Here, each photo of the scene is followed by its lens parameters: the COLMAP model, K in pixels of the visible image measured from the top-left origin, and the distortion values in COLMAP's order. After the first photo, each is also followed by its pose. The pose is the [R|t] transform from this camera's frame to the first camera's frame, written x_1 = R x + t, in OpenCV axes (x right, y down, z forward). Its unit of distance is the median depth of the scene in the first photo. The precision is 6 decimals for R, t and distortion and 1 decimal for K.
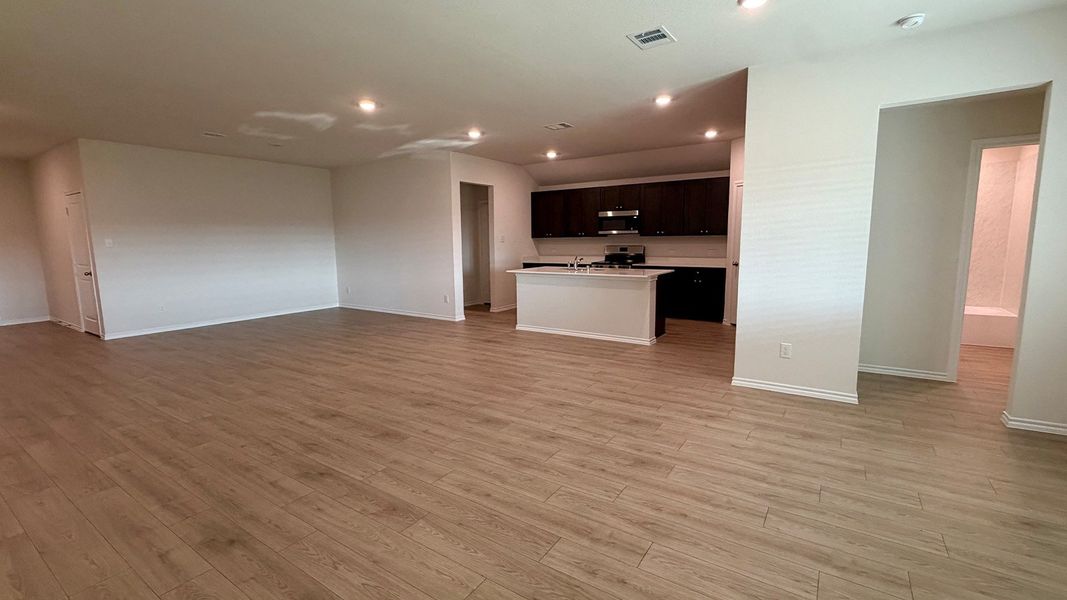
lens RADIAL K [[465.3, 0, 535.2], [0, 465.3, 300.8], [0, 0, 1]] dist [-0.002262, 0.000974]
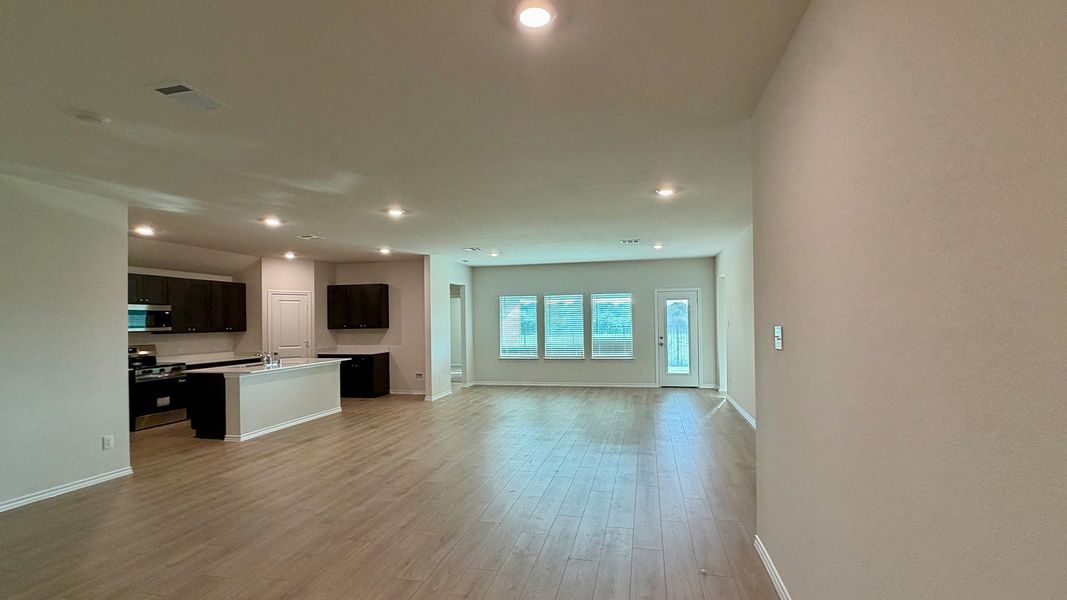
lens RADIAL K [[465.3, 0, 532.2], [0, 465.3, 306.1], [0, 0, 1]] dist [-0.002262, 0.000974]
pose [[-0.351864, 0.058770, 0.934204, -2.119740], [0.159165, 0.987250, -0.002158, -0.205044], [-0.922420, 0.147934, -0.356732, 1.728272]]
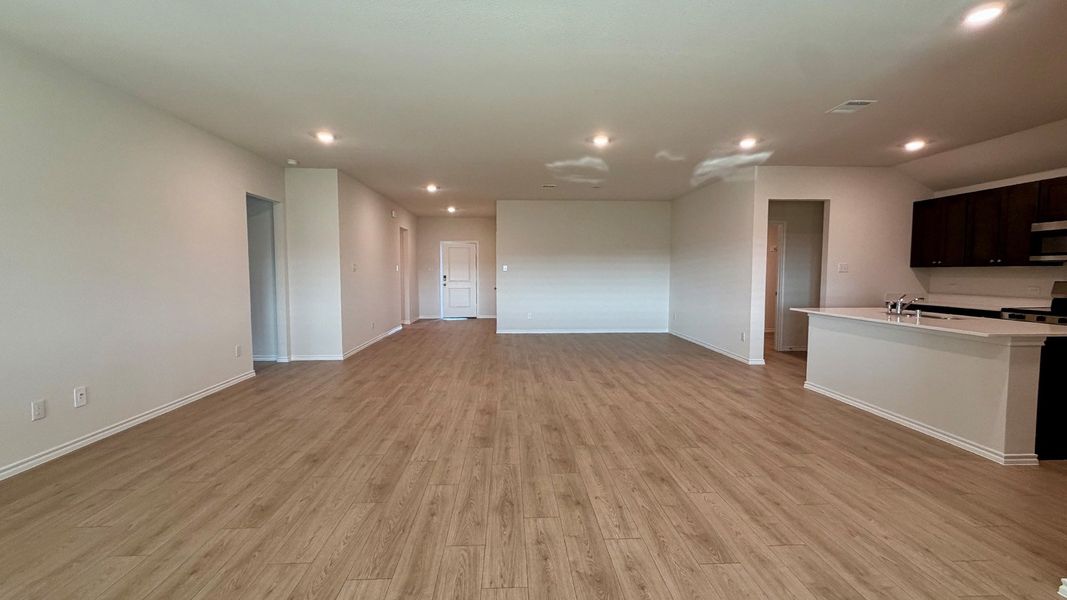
lens RADIAL K [[465.3, 0, 534.3], [0, 465.3, 300.6], [0, 0, 1]] dist [-0.002262, 0.000974]
pose [[0.590719, 0.066381, -0.804142, 0.389029], [-0.118845, 0.992898, -0.005340, -0.028612], [0.798077, 0.098723, 0.594413, 0.260560]]
